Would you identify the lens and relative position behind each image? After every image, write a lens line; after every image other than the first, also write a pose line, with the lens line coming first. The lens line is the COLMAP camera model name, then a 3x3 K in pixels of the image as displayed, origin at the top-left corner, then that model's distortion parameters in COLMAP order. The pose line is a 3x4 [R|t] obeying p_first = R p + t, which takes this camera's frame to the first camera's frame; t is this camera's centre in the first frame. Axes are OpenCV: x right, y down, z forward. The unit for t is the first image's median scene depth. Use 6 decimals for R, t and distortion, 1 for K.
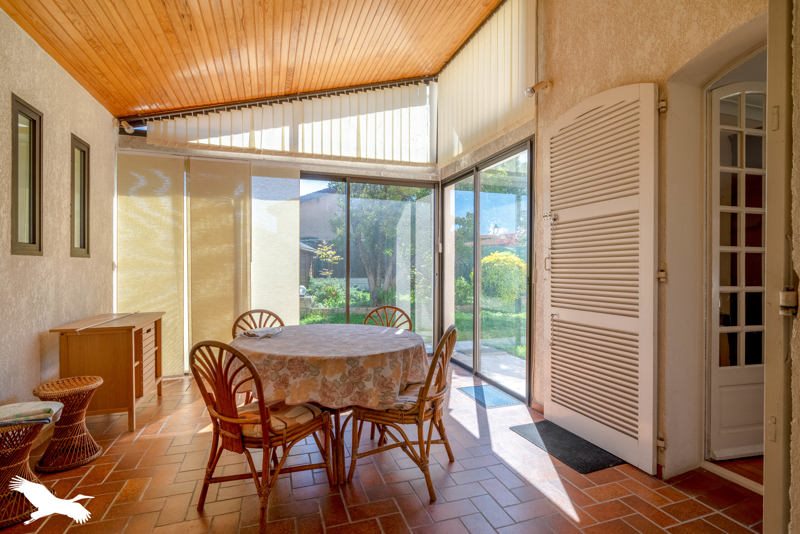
lens RADIAL K [[370.8, 0, 400.0], [0, 370.8, 267.0], [0, 0, 1]] dist [0.000936, 0.000196]
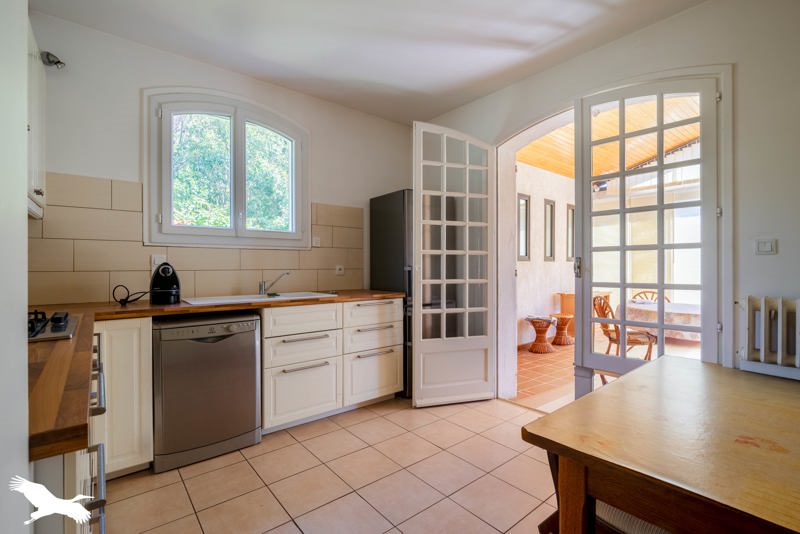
lens RADIAL K [[370.8, 0, 400.0], [0, 370.8, 267.0], [0, 0, 1]] dist [0.000936, 0.000196]
pose [[0.336335, -0.000241, -0.941743, 0.916861], [-0.001175, 0.999999, -0.000676, 0.006932], [0.941742, 0.001334, 0.336334, -0.710713]]
